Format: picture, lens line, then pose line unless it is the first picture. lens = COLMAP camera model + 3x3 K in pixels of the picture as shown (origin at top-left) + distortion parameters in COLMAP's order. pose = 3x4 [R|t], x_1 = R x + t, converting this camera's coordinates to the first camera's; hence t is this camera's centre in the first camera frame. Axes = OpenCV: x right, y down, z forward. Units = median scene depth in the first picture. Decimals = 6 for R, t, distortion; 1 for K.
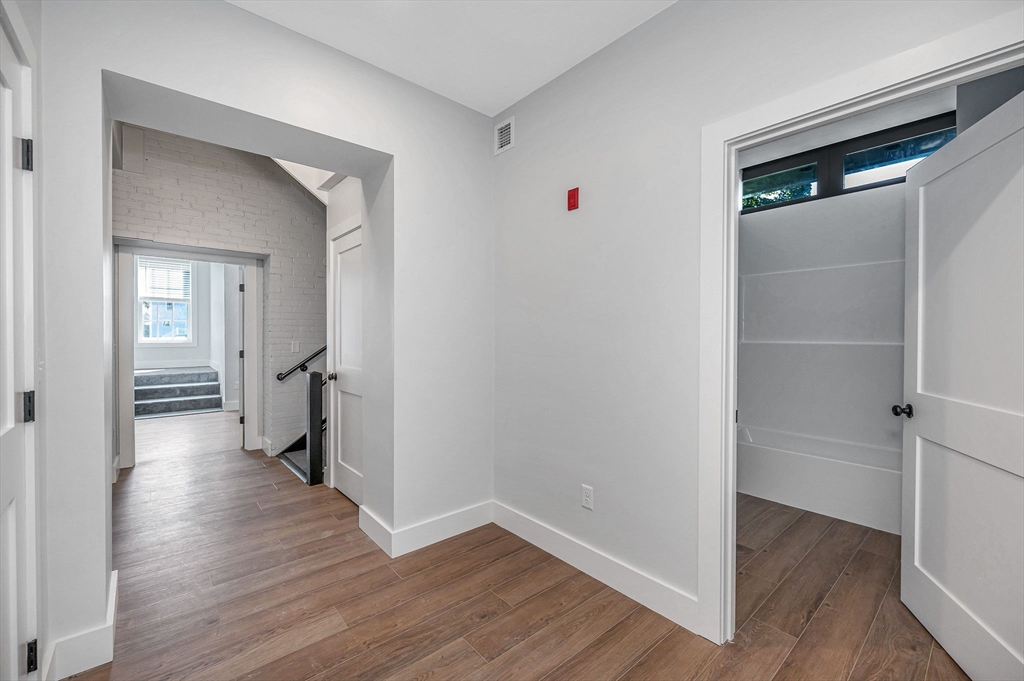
lens RADIAL K [[421.7, 0, 512.0], [0, 421.7, 340.5], [0, 0, 1]] dist [-0.003674, -0.000190]
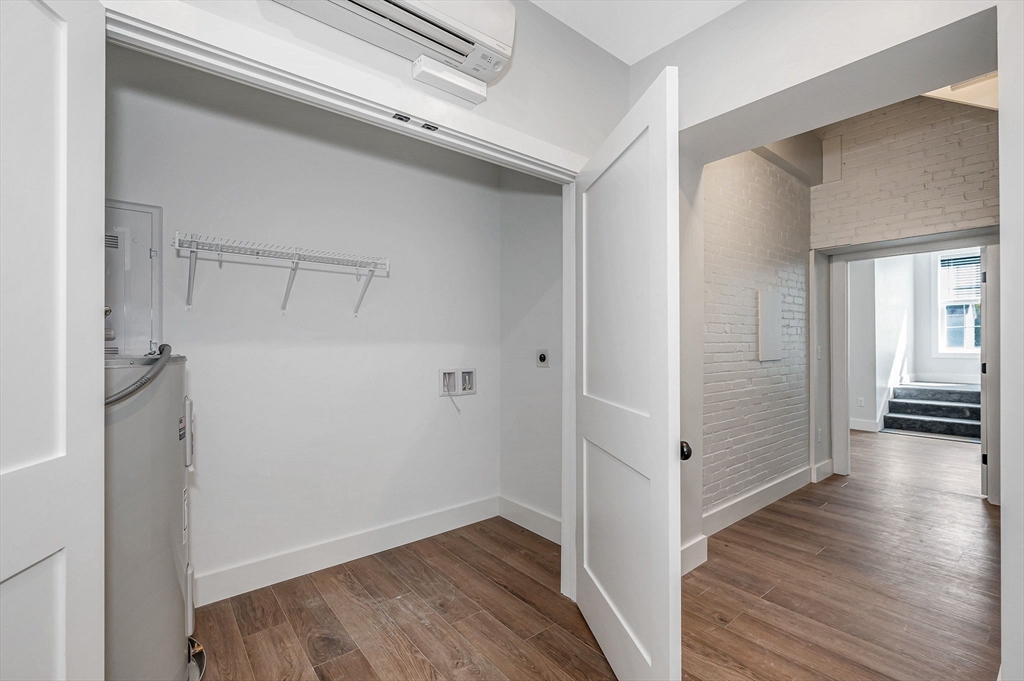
lens RADIAL K [[456.2, 0, 512.0], [0, 456.2, 340.5], [0, 0, 1]] dist [0.000868, 0.000095]
pose [[-0.025570, -0.011811, -0.999603, 0.199861], [-0.011882, 0.999863, -0.011510, 0.003962], [0.999602, 0.011583, -0.025707, 0.242897]]
